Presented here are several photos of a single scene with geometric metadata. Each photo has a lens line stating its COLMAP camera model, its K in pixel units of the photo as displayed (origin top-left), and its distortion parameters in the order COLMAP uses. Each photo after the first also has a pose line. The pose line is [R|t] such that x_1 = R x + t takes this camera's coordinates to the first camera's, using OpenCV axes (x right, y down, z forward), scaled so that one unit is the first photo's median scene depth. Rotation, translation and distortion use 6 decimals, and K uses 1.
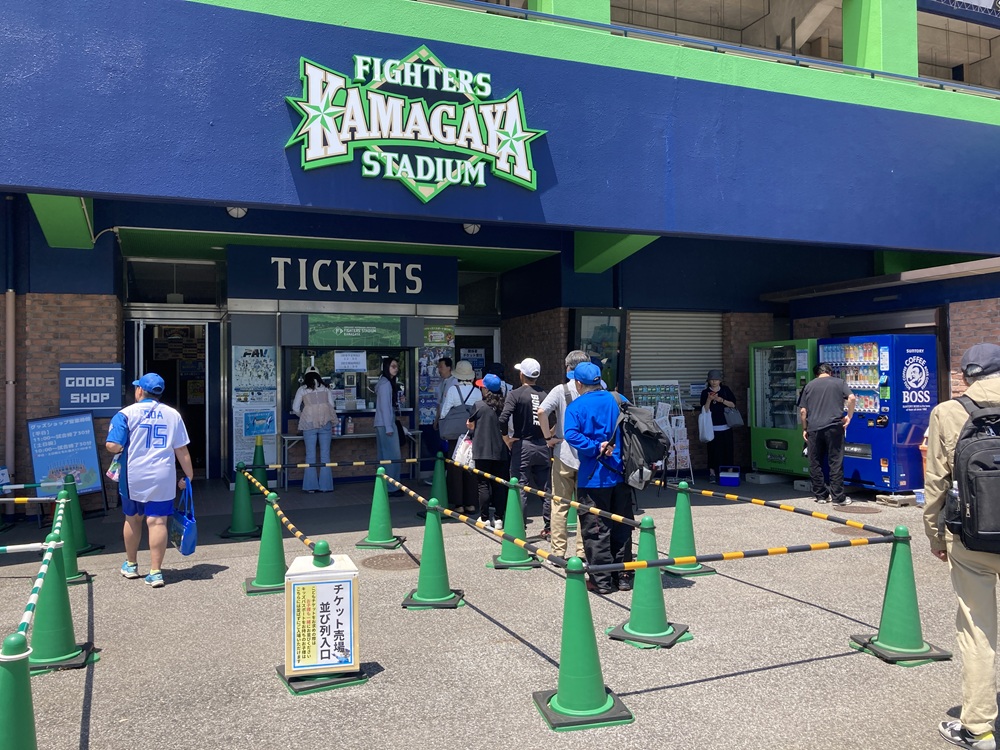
lens RADIAL K [[819.6, 0, 502.2], [0, 819.6, 359.7], [0, 0, 1]] dist [0.010844, 0.015390]
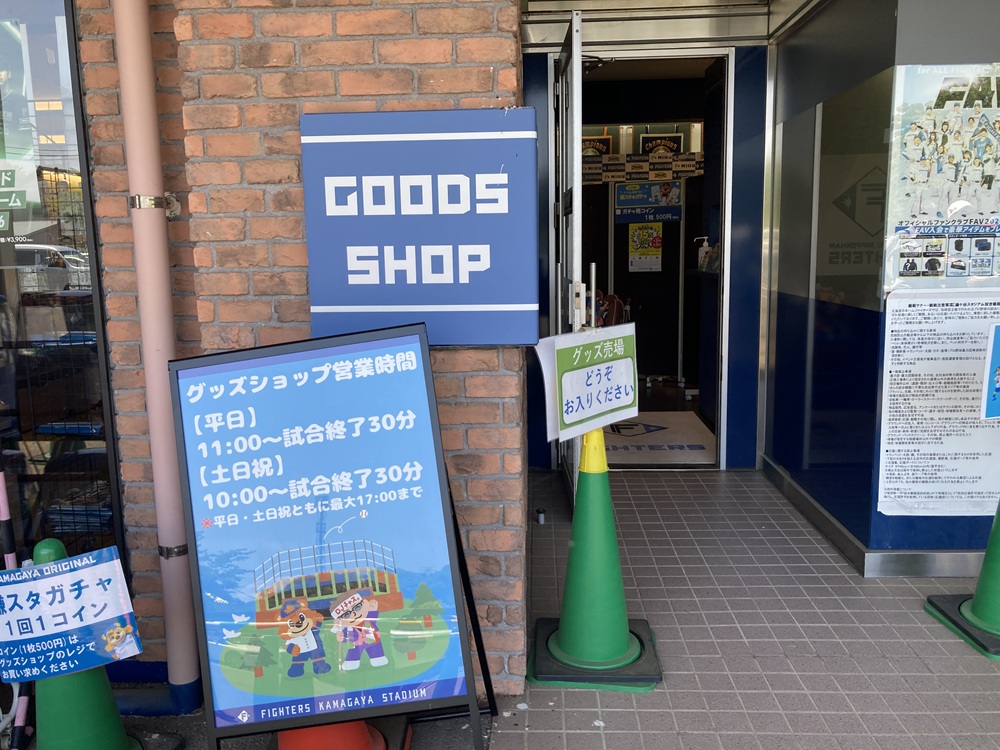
lens RADIAL K [[819.6, 0, 499.7], [0, 819.6, 376.1], [0, 0, 1]] dist [0.010844, 0.015390]
pose [[0.905734, 0.062960, -0.419145, -0.381797], [0.018539, 0.982075, 0.187578, 0.034536], [0.423442, -0.177666, 0.888331, 0.800824]]
